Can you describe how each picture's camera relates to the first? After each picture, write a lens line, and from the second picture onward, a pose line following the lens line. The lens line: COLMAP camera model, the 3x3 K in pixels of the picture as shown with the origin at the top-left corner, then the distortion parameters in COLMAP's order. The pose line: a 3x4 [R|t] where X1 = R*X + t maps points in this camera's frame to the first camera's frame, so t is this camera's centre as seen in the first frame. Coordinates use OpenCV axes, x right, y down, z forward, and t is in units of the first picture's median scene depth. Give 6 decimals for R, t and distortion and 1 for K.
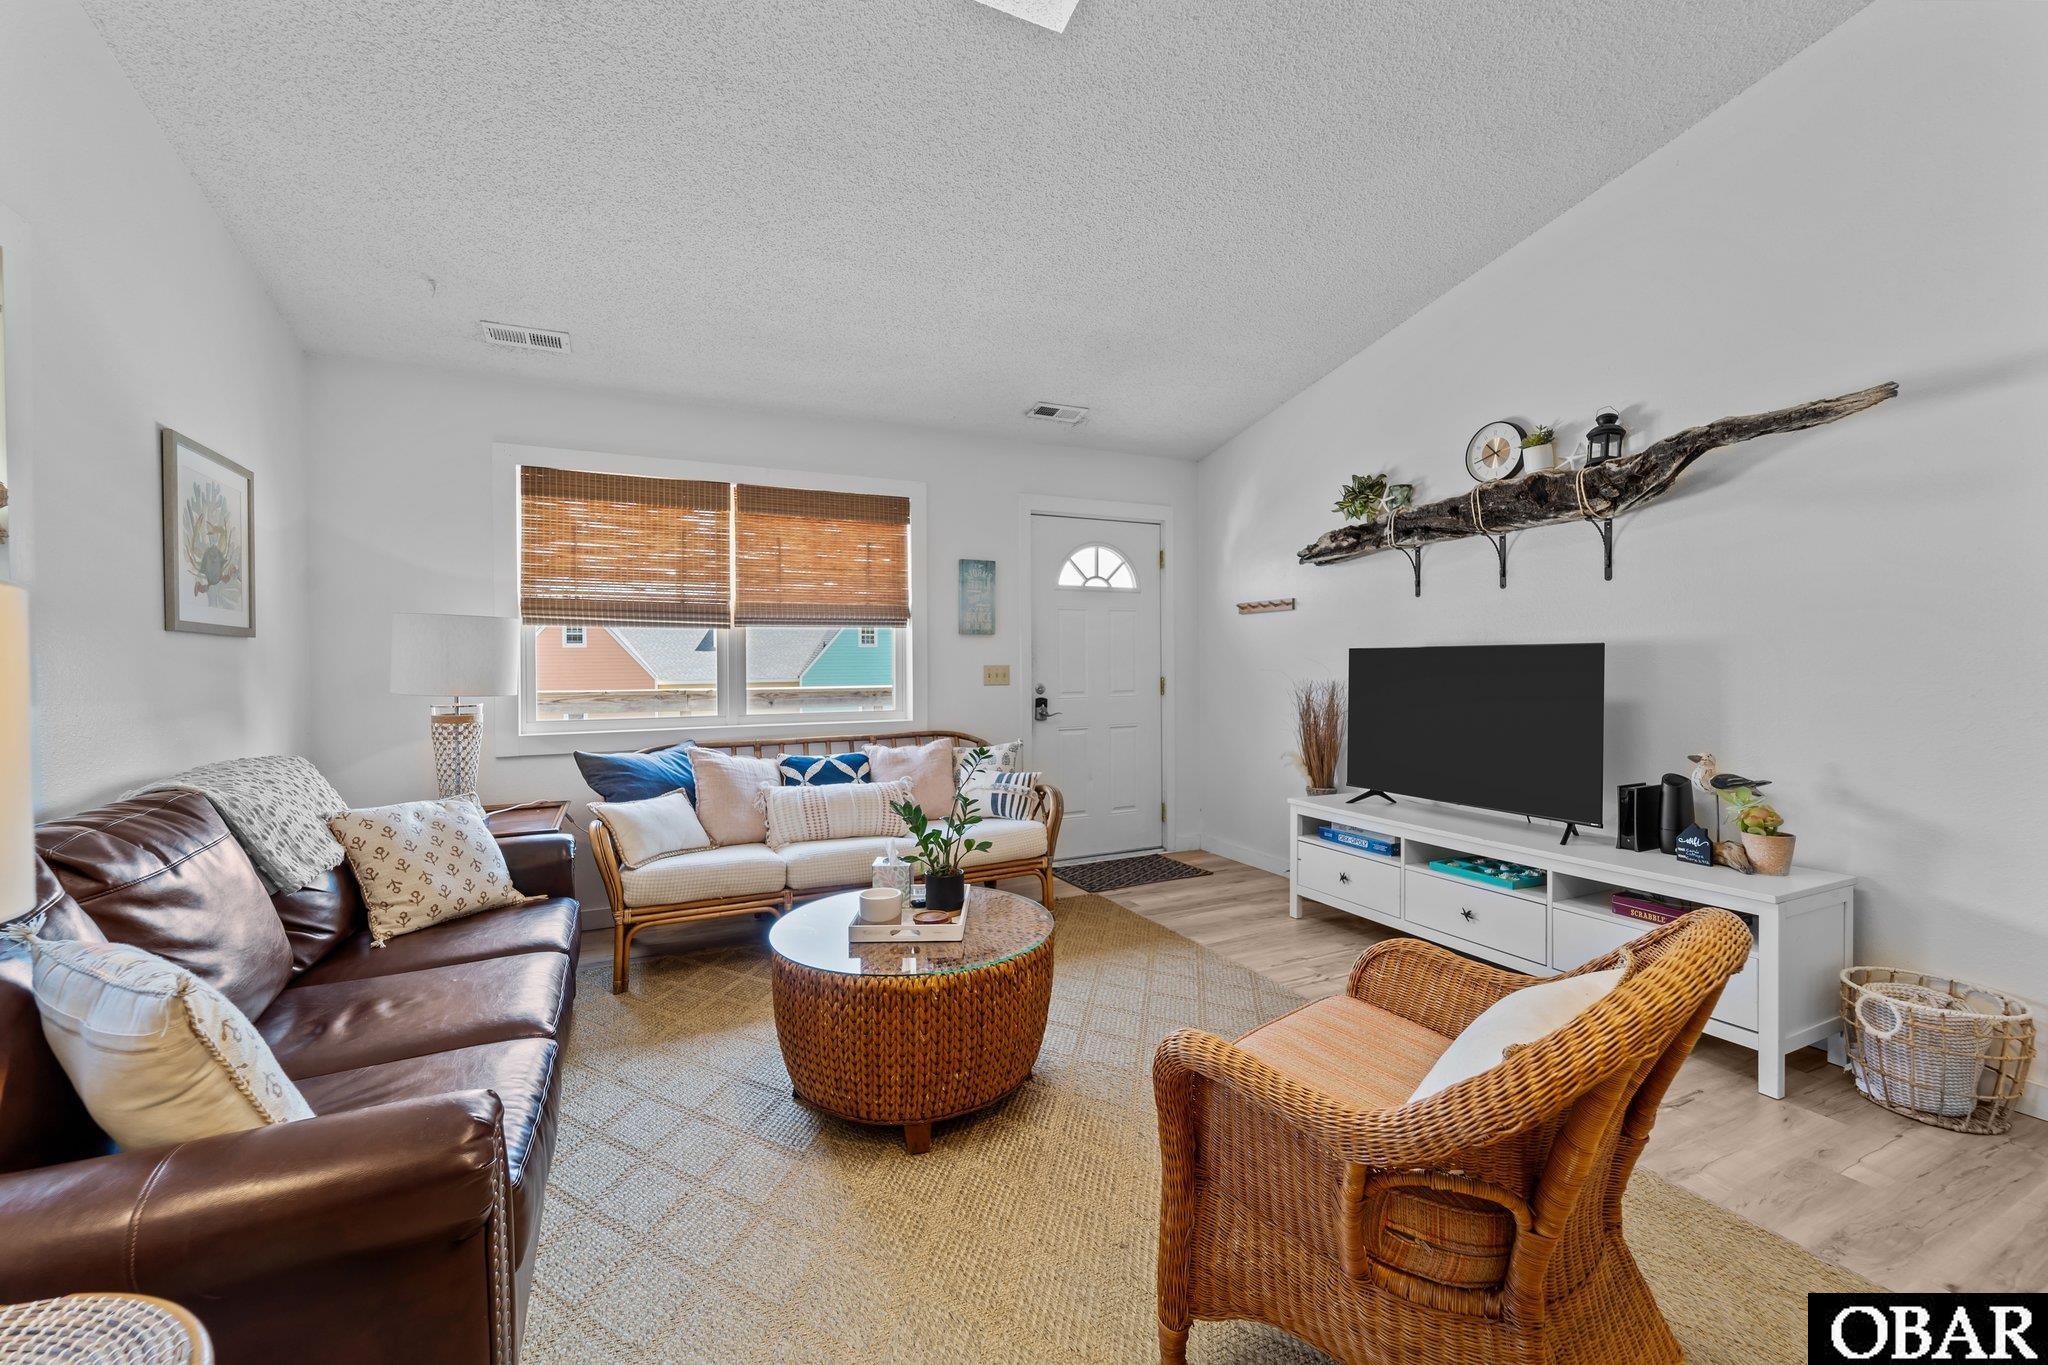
lens RADIAL K [[824.1, 0, 1015.3], [0, 824.1, 664.6], [0, 0, 1]] dist [0.004188, -0.003459]
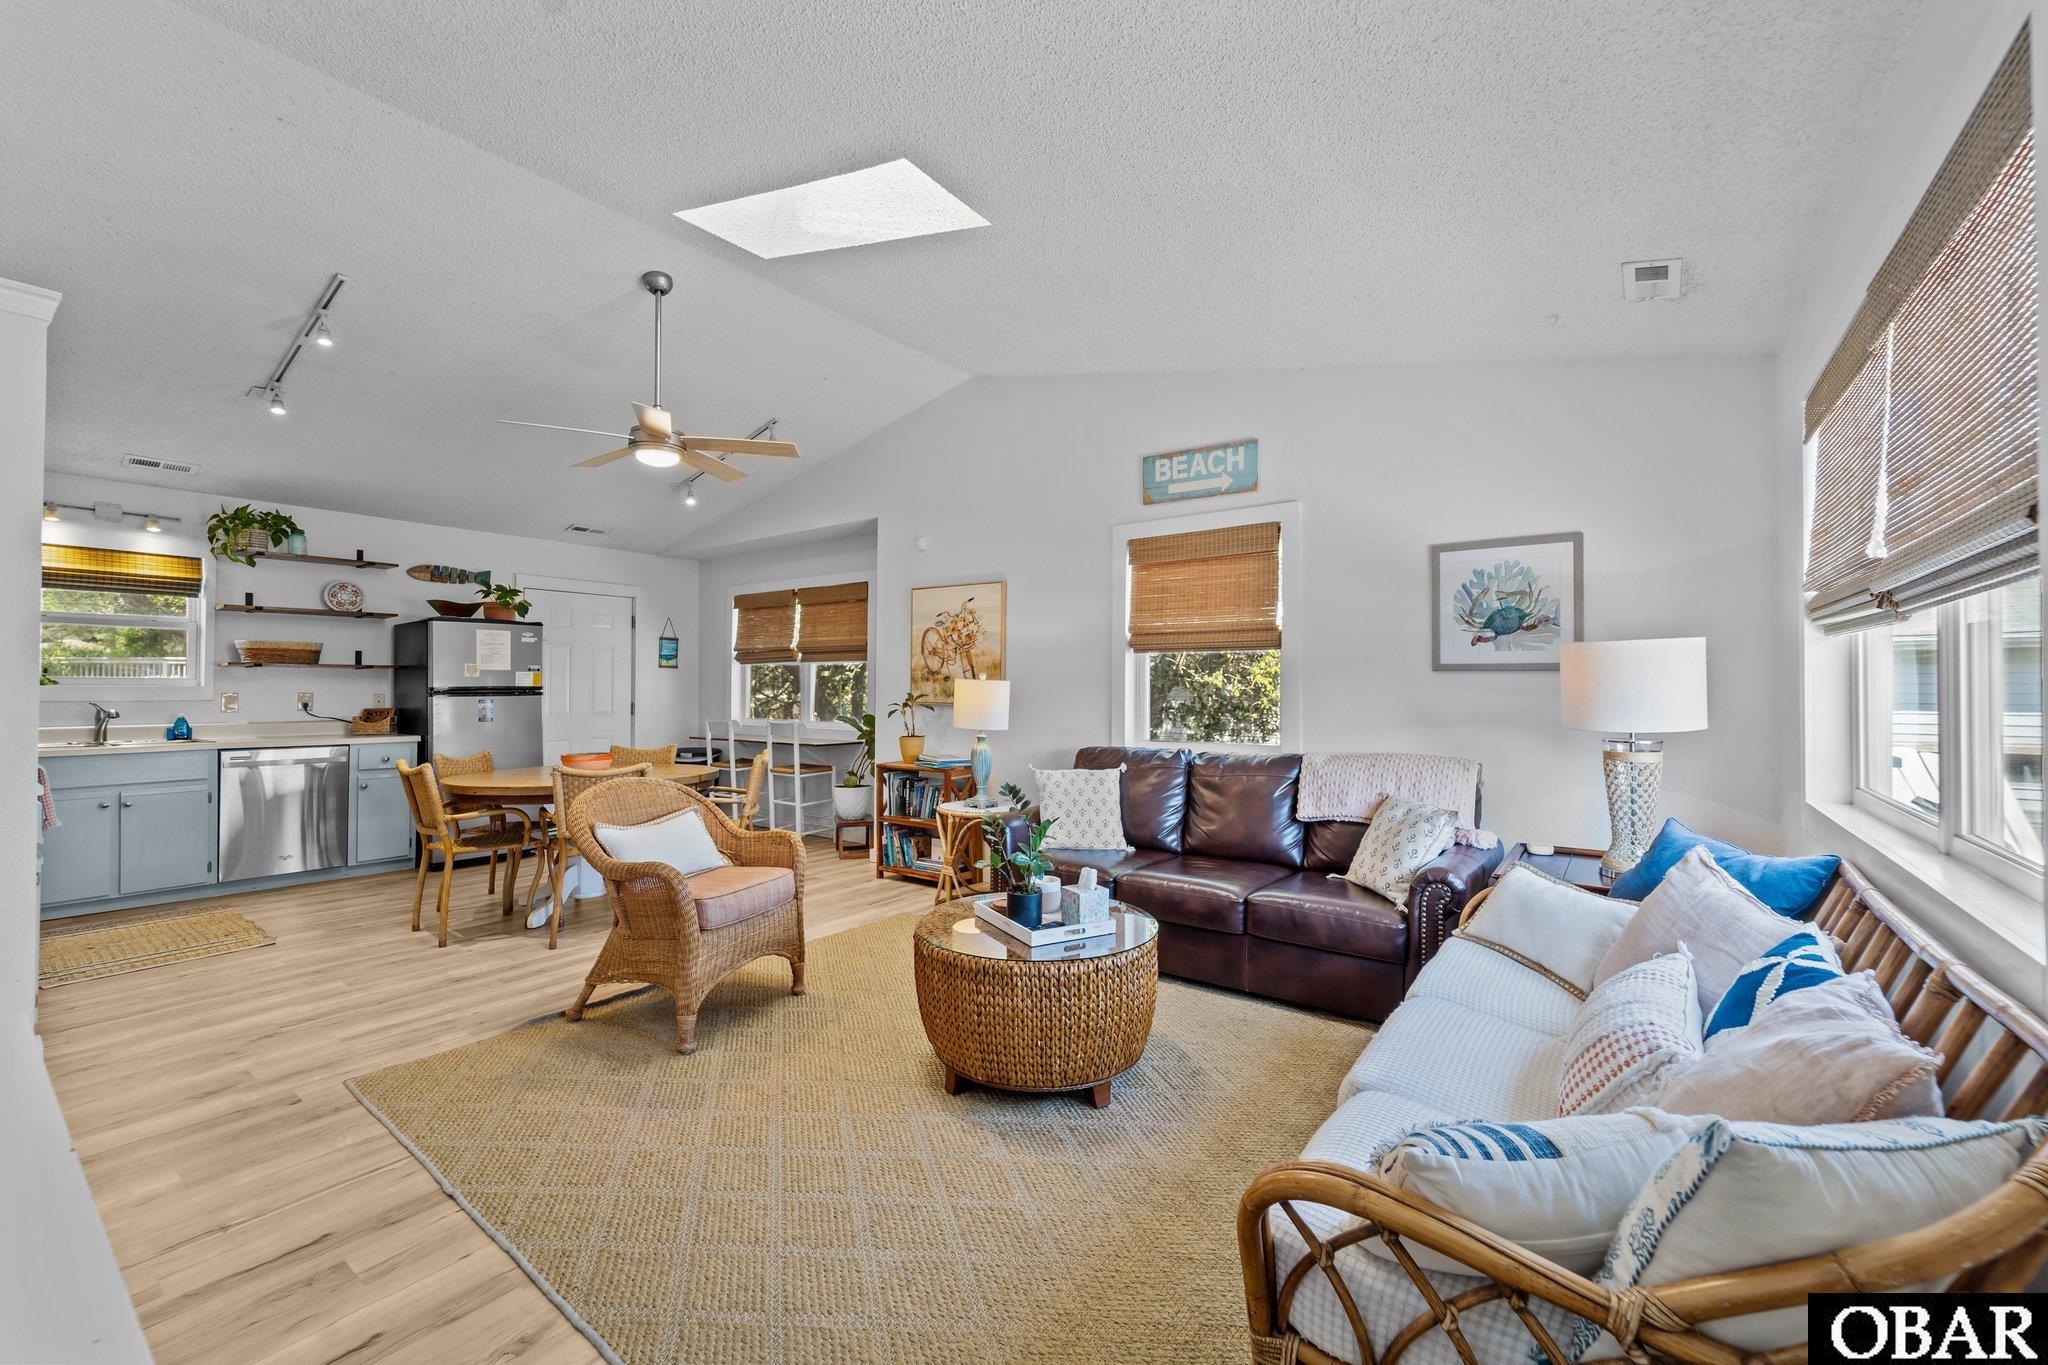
lens RADIAL K [[824.1, 0, 1024.9], [0, 824.1, 677.5], [0, 0, 1]] dist [0.004188, -0.003459]
pose [[-0.882516, 0.001754, -0.470280, 0.265258], [0.004249, 0.999982, -0.004244, -0.014641], [0.470264, -0.005743, -0.882507, 1.224460]]
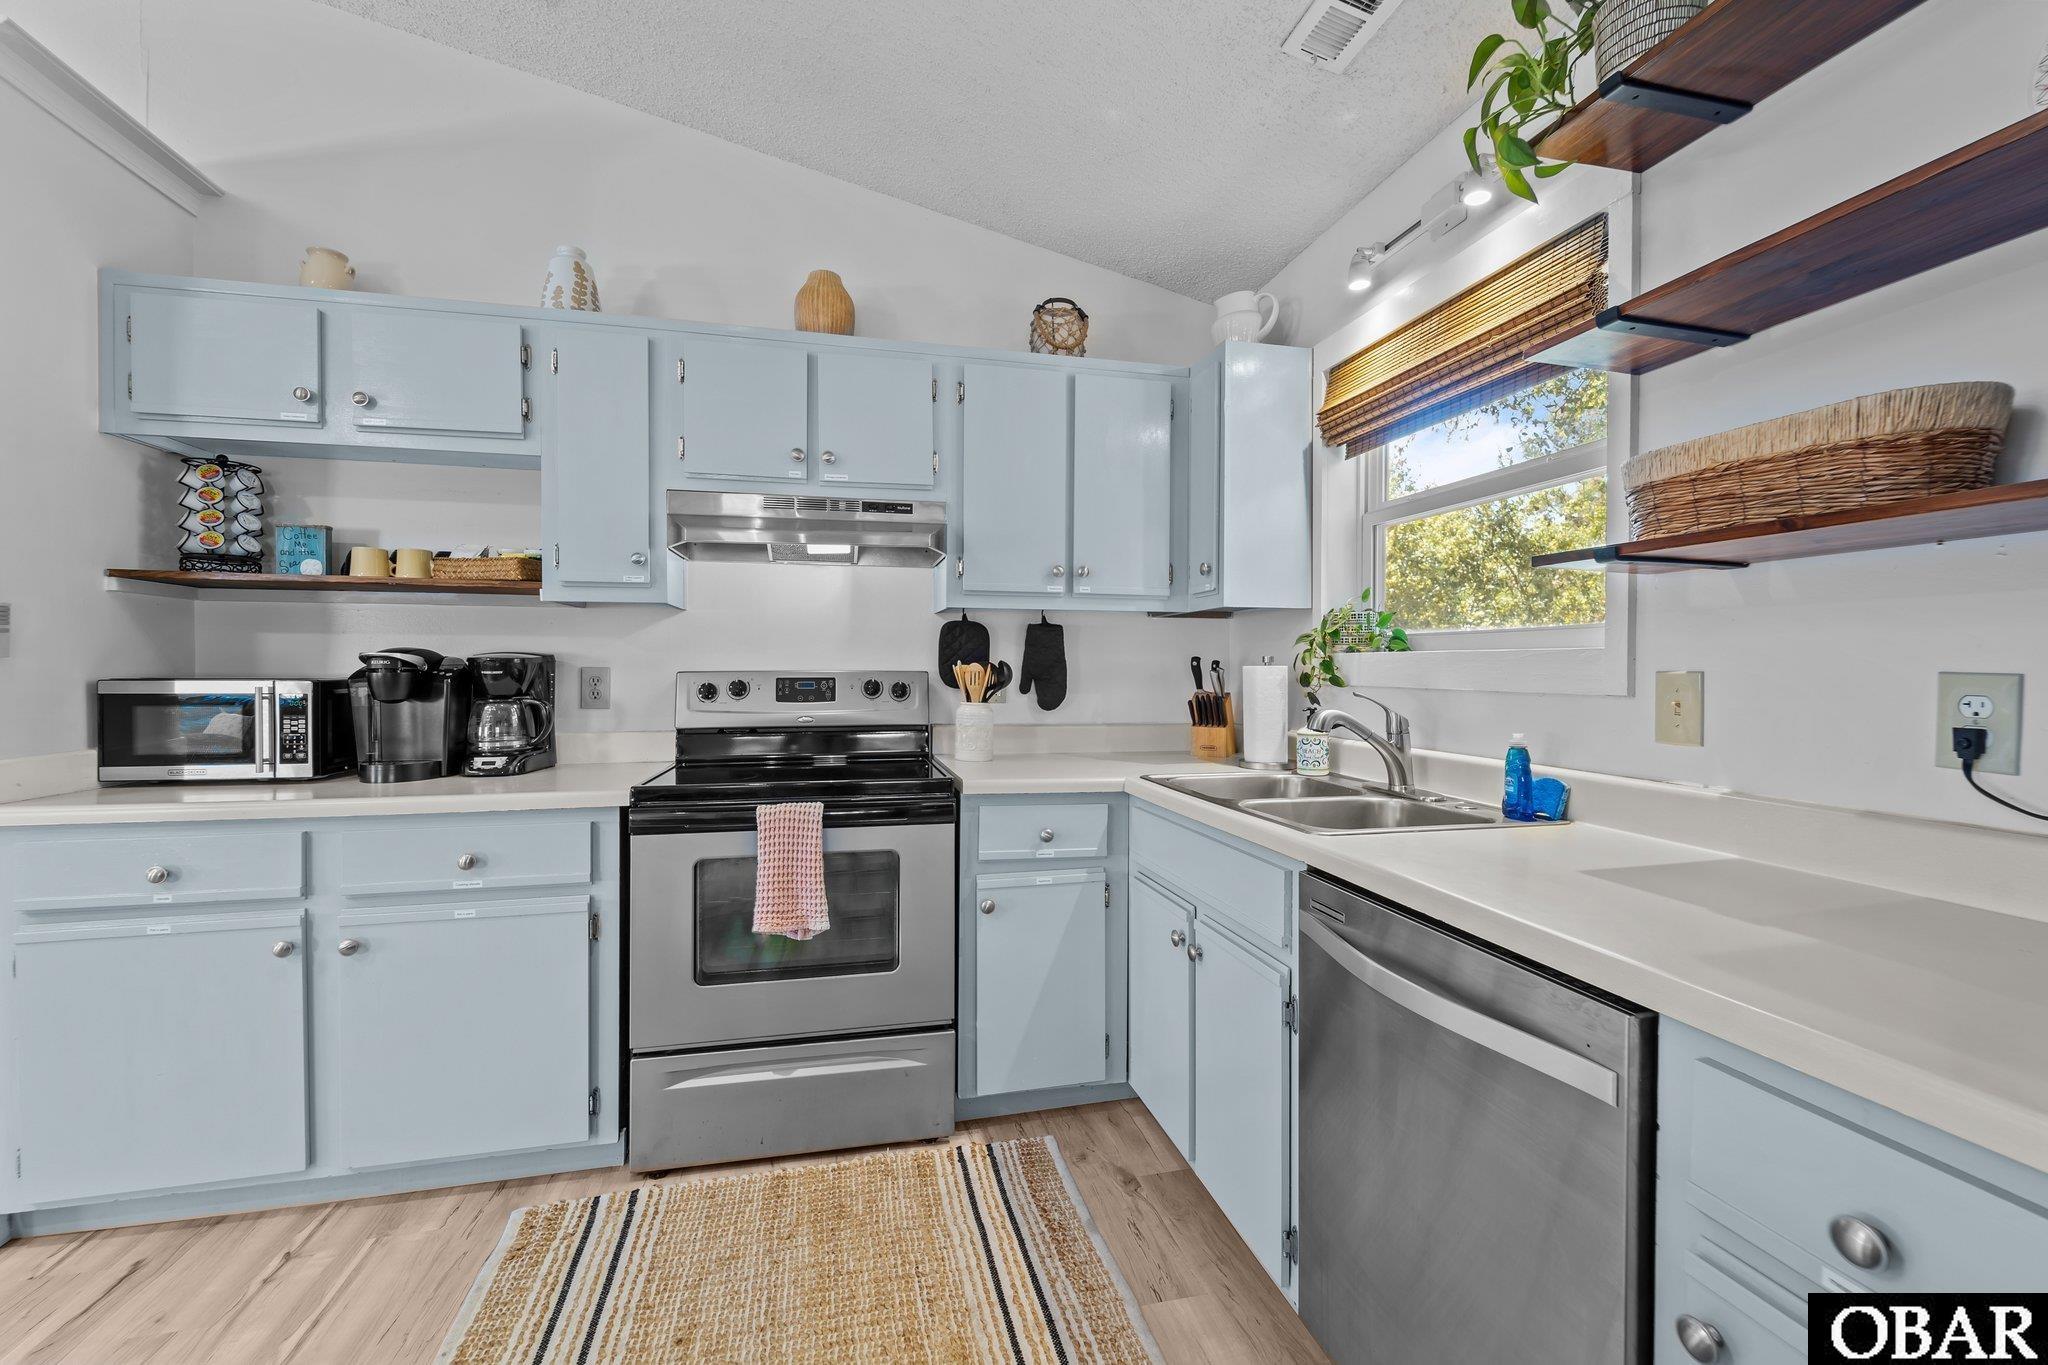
lens RADIAL K [[824.1, 0, 1022.1], [0, 824.1, 676.8], [0, 0, 1]] dist [0.004188, -0.003459]
pose [[0.205963, -0.002503, 0.978557, 0.374129], [-0.000082, 0.999997, 0.002575, 0.001333], [-0.978560, -0.000611, 0.205962, -0.414310]]
